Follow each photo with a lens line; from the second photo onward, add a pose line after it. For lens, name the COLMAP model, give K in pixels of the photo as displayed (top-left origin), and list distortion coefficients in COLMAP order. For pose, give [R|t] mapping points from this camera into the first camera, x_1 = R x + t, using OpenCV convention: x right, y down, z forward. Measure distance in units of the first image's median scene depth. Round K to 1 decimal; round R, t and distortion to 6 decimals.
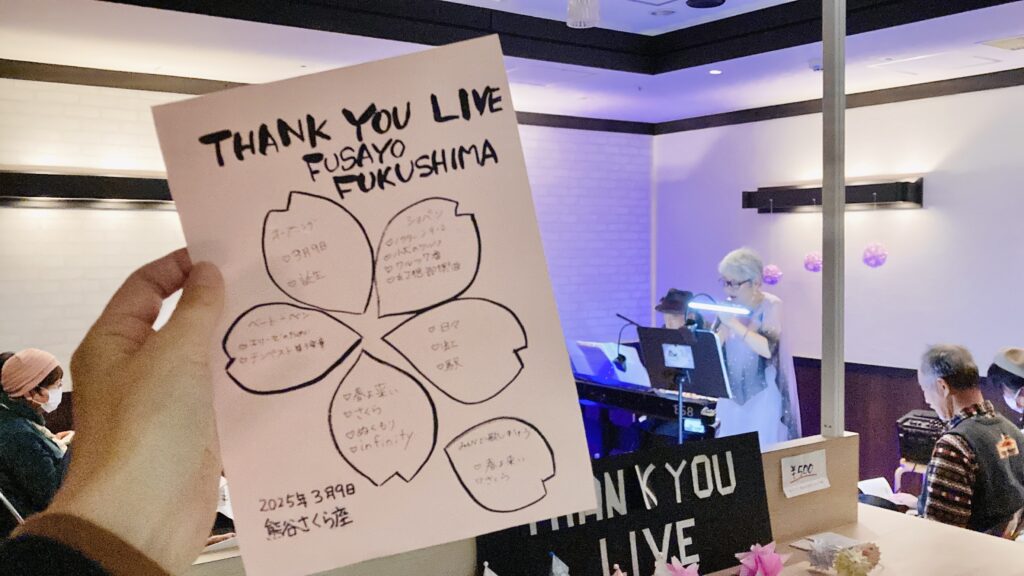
lens RADIAL K [[952.0, 0, 512.0], [0, 952.0, 288.0], [0, 0, 1]] dist [0.040933, -0.004039]
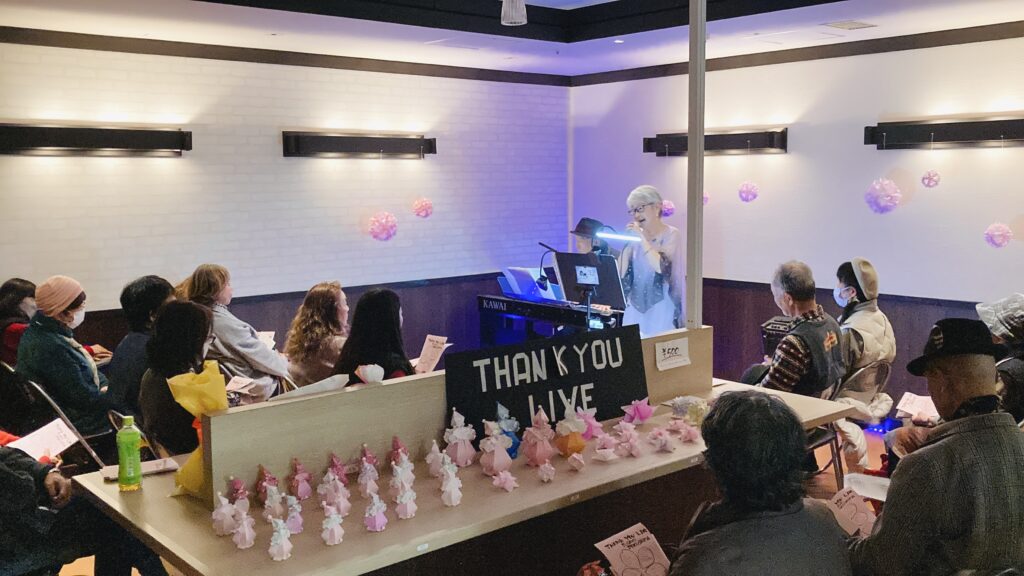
lens RADIAL K [[952.0, 0, 512.0], [0, 952.0, 288.0], [0, 0, 1]] dist [0.040933, -0.004039]
pose [[0.996639, -0.014300, 0.080657, -0.037388], [0.008305, 0.997210, 0.074182, -0.008472], [-0.081493, -0.073263, 0.993978, -0.334133]]
